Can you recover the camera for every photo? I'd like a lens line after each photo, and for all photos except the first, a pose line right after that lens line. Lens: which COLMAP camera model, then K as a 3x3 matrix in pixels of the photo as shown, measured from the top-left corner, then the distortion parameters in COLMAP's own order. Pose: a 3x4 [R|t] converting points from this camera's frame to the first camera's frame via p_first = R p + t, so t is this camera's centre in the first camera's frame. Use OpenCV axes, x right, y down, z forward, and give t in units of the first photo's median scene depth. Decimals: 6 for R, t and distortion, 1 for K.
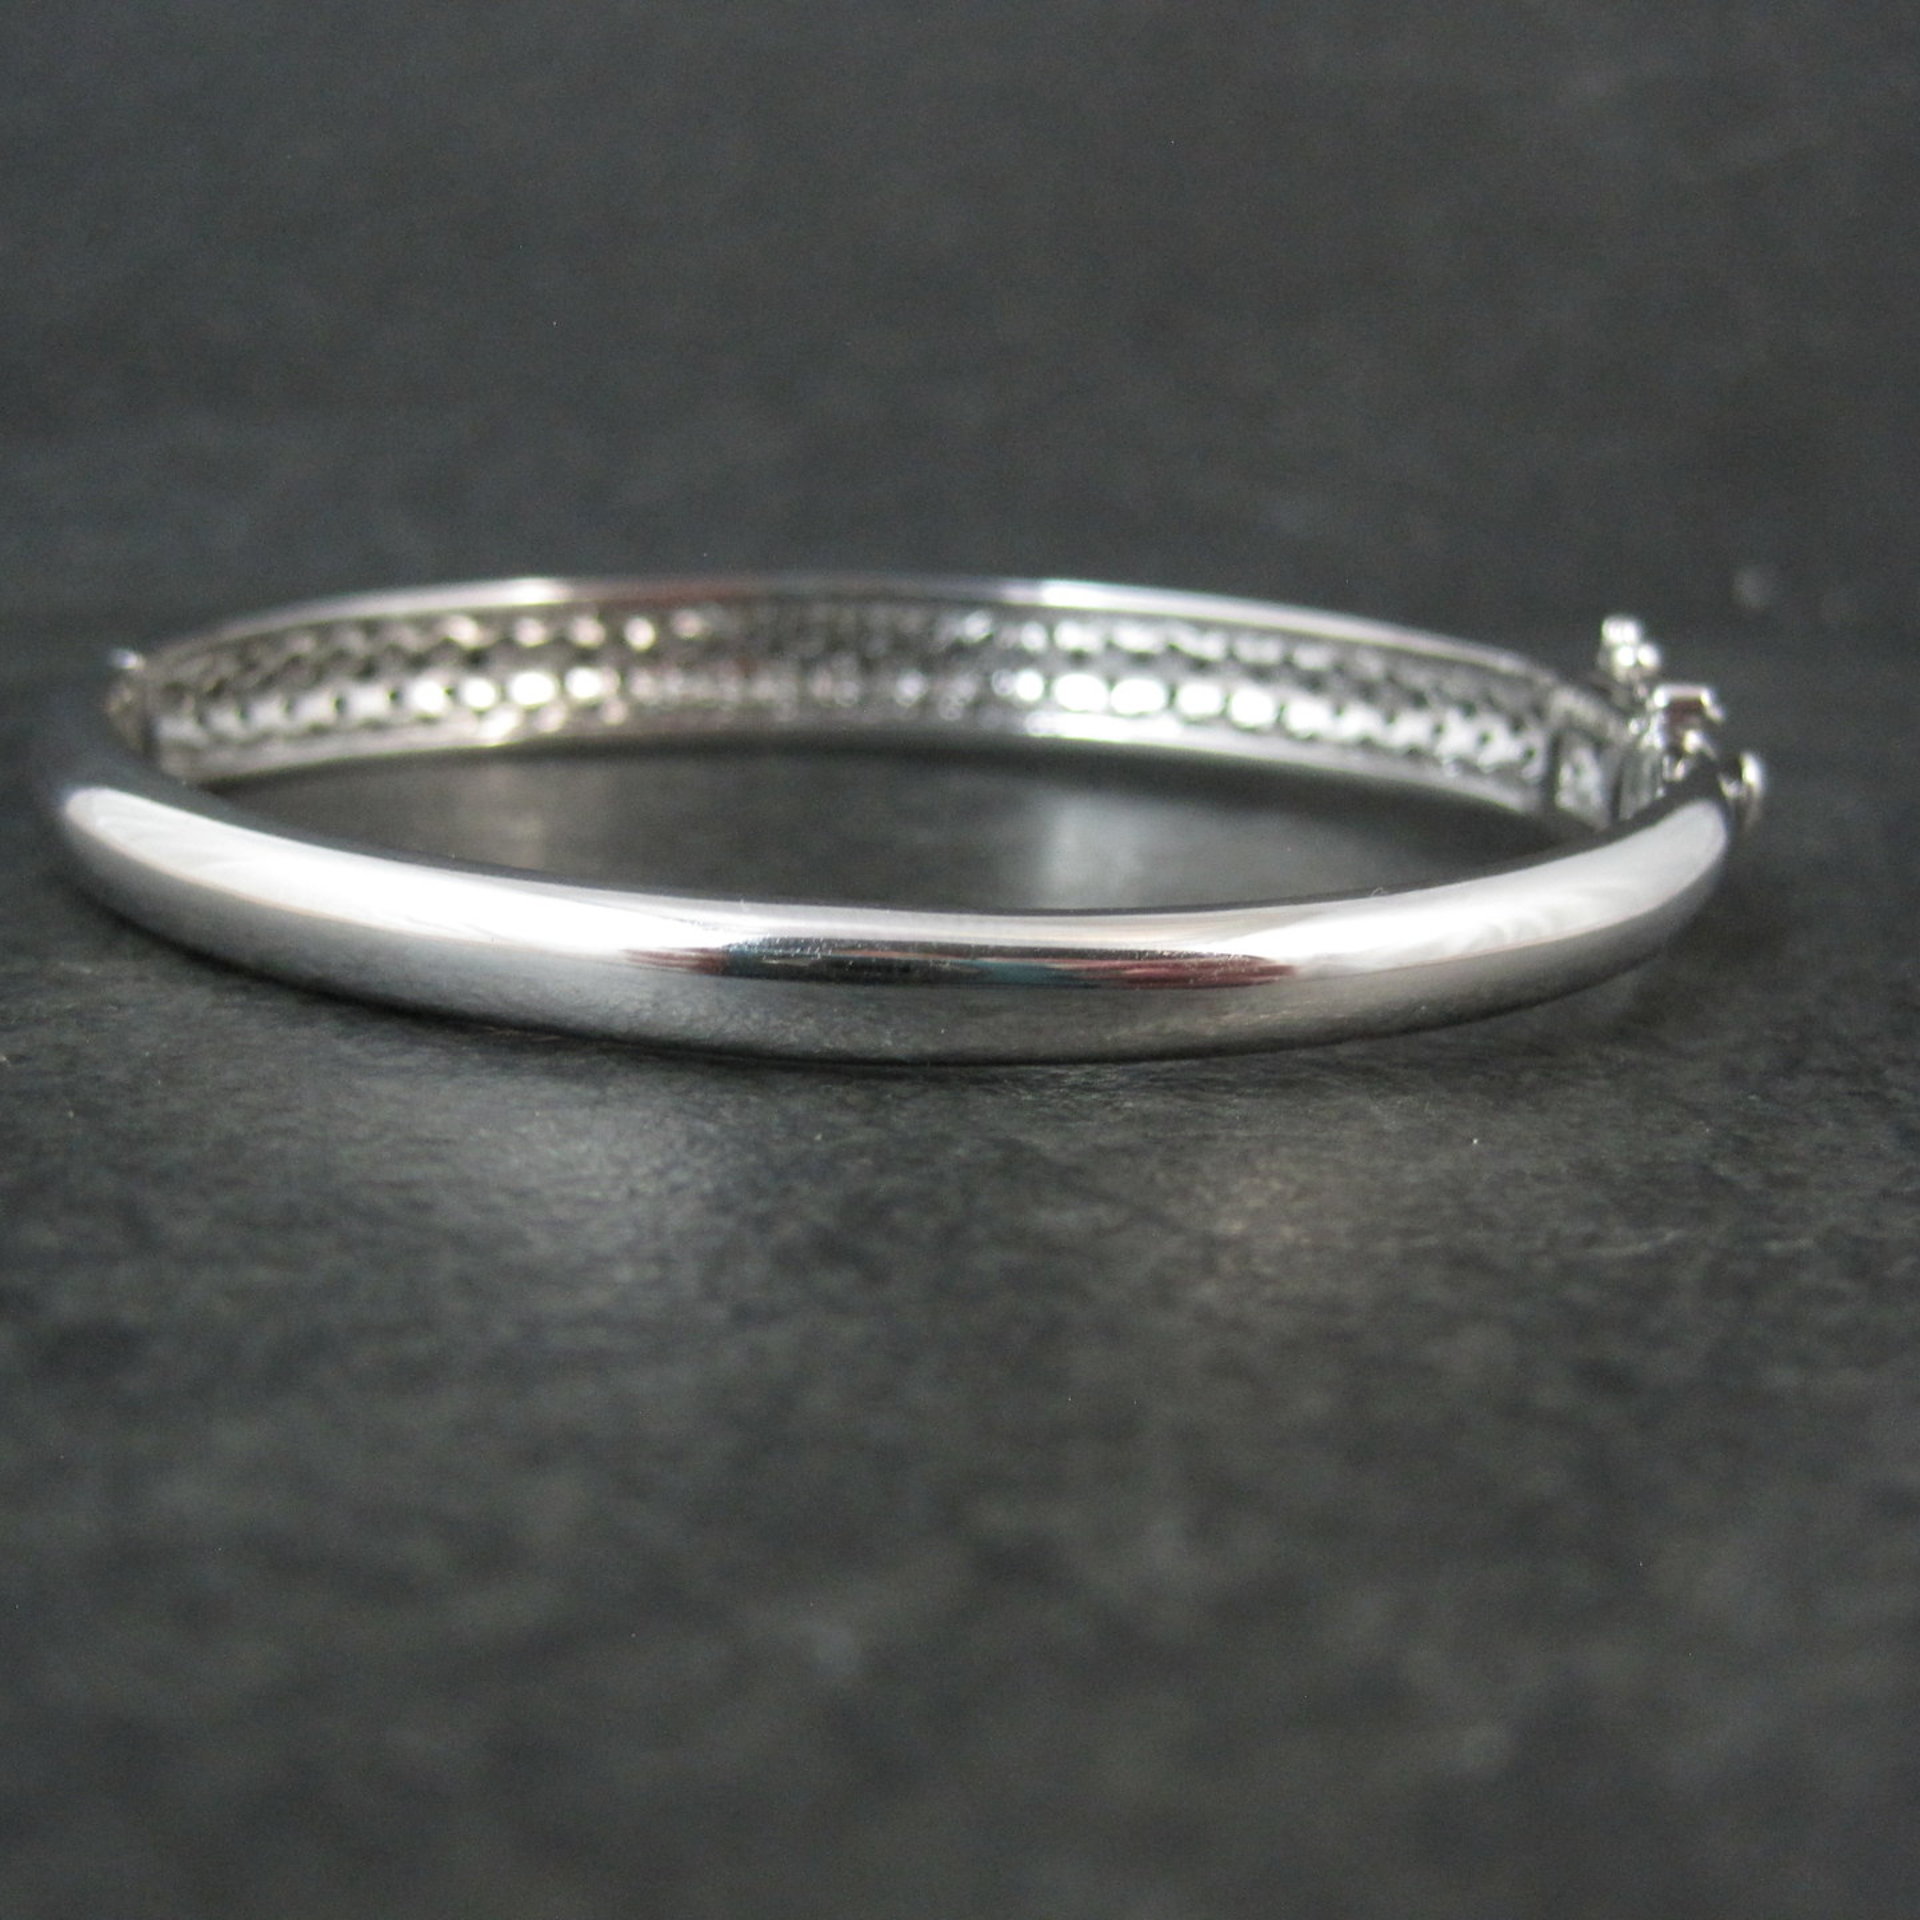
lens RADIAL K [[2651.5, 0, 960.0], [0, 2651.5, 960.0], [0, 0, 1]] dist [-0.175602, 0.031129]
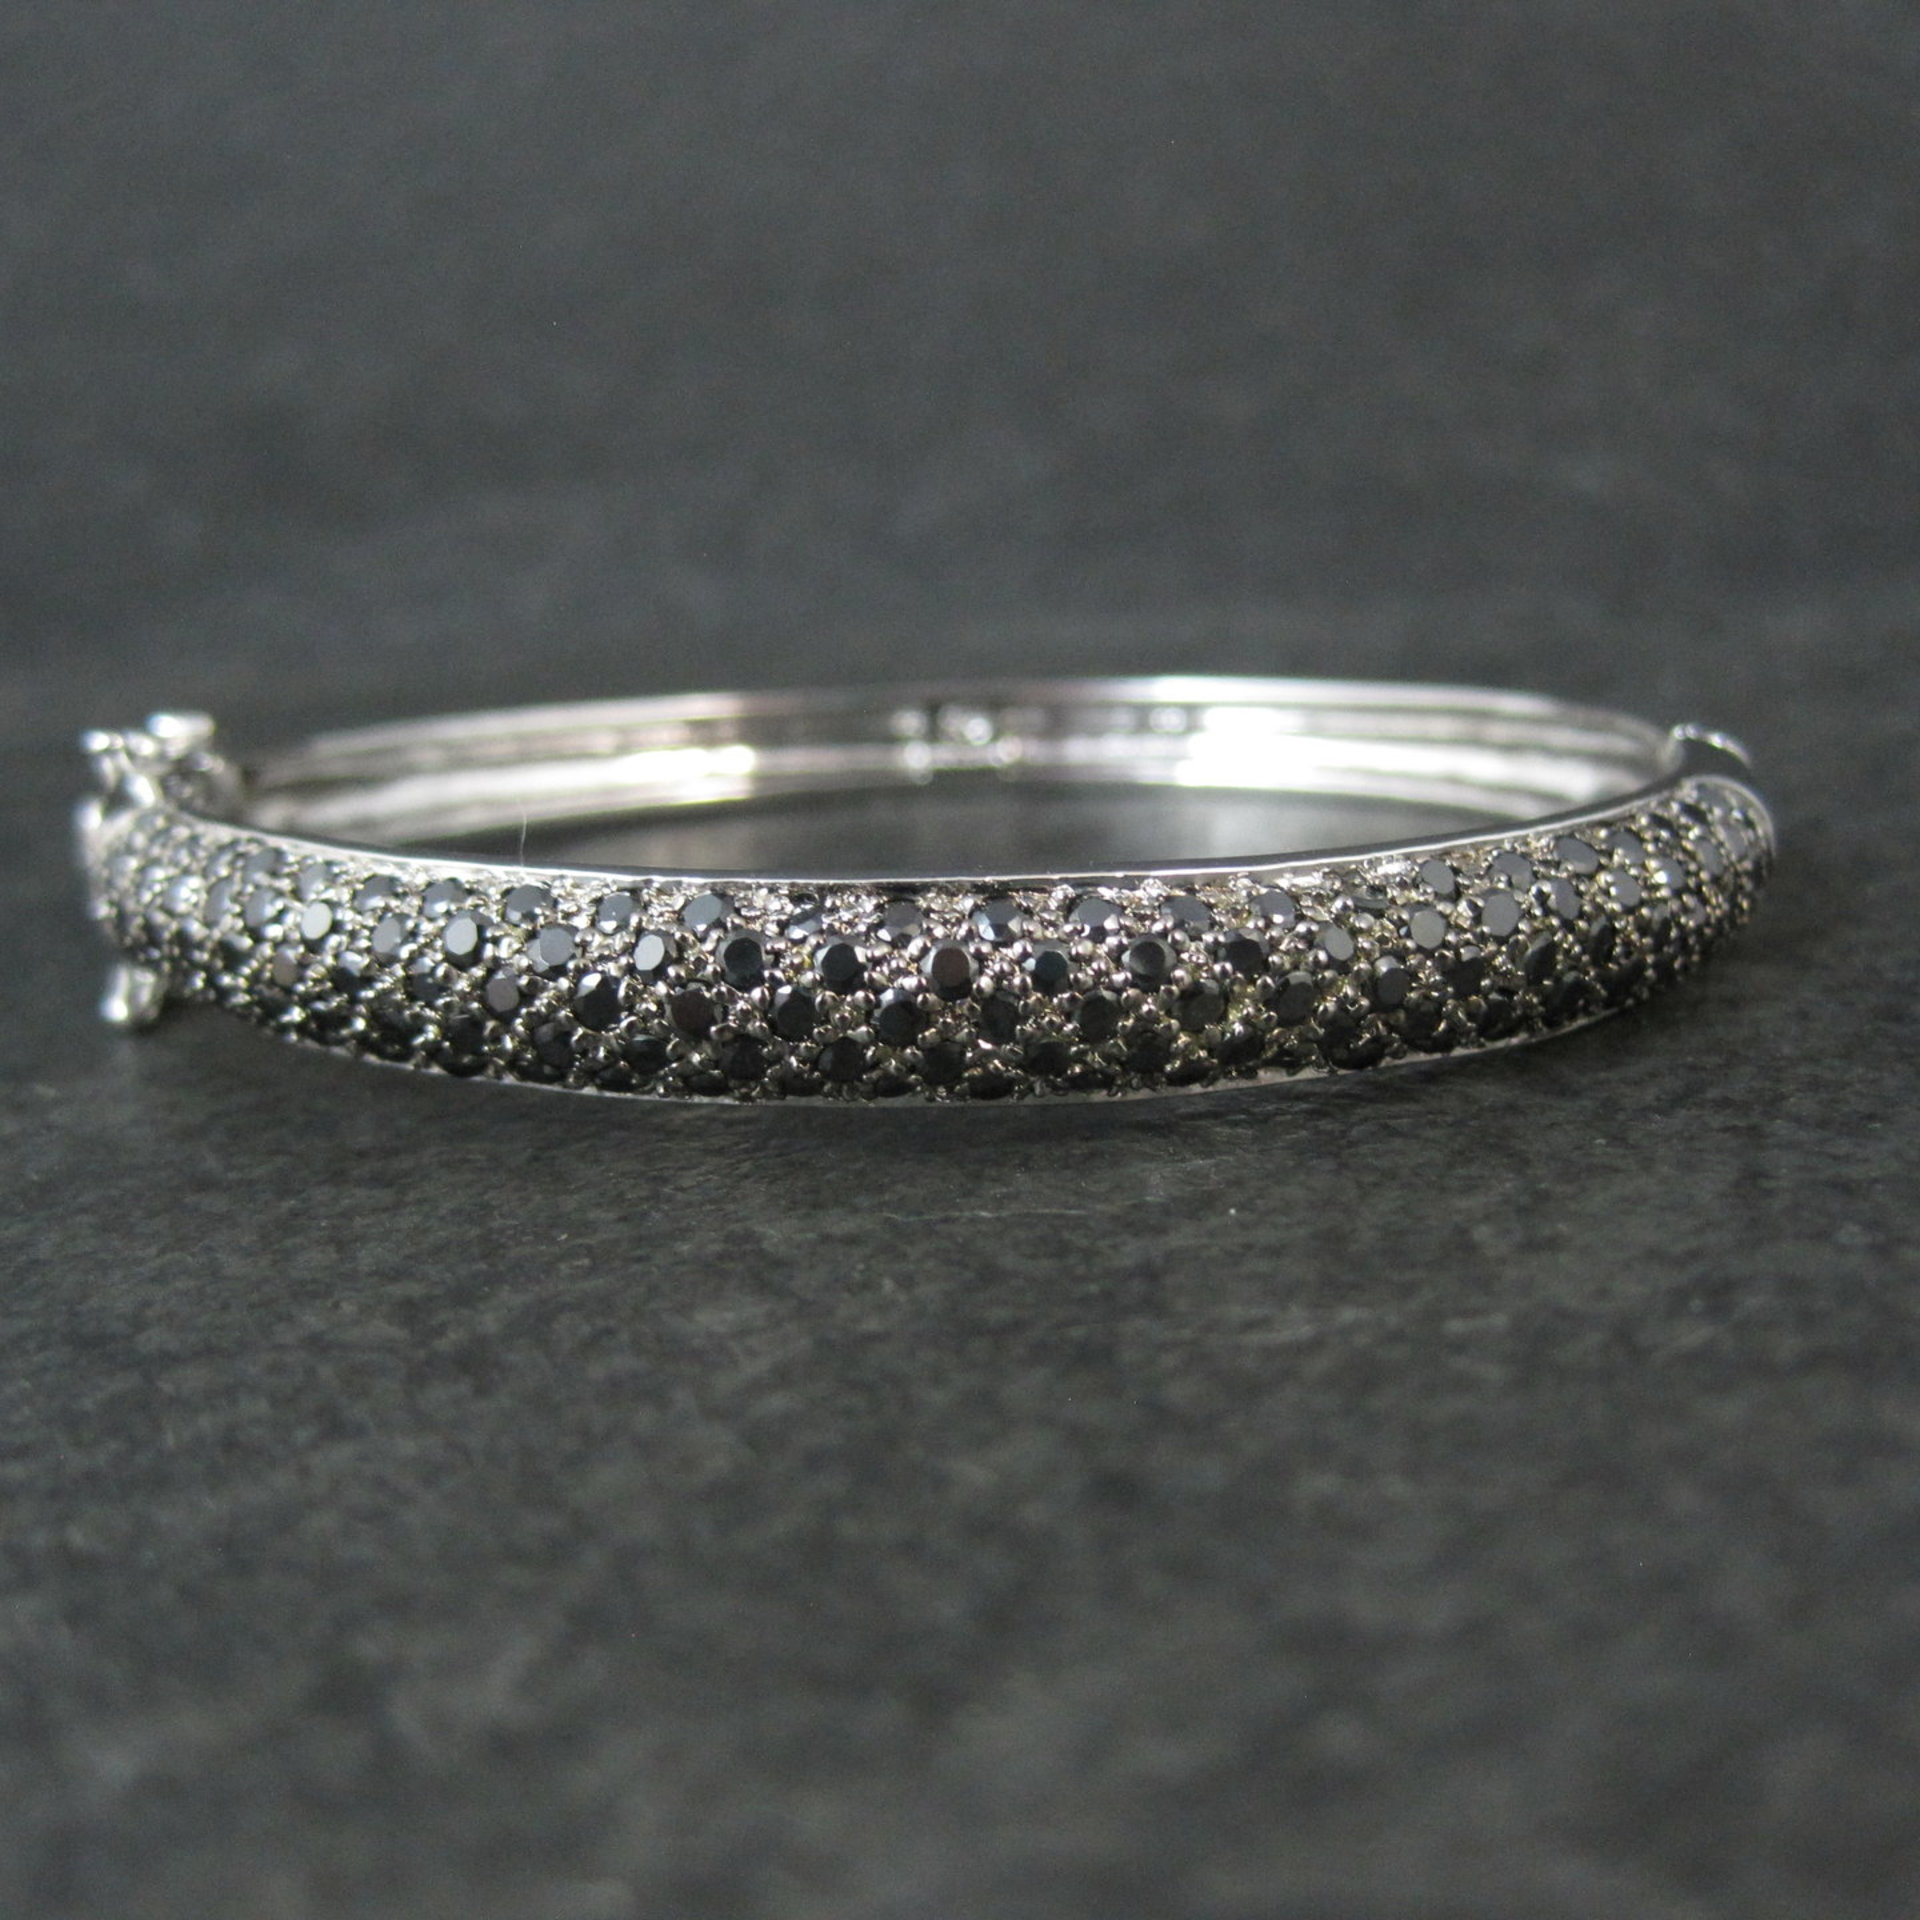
lens RADIAL K [[2651.5, 0, 960.0], [0, 2651.5, 960.0], [0, 0, 1]] dist [-0.175602, 0.031129]
pose [[0.964751, -0.062494, -0.255635, 0.372007], [0.066923, 0.997721, 0.008654, -0.041149], [0.254511, -0.025456, 0.966735, 0.030014]]
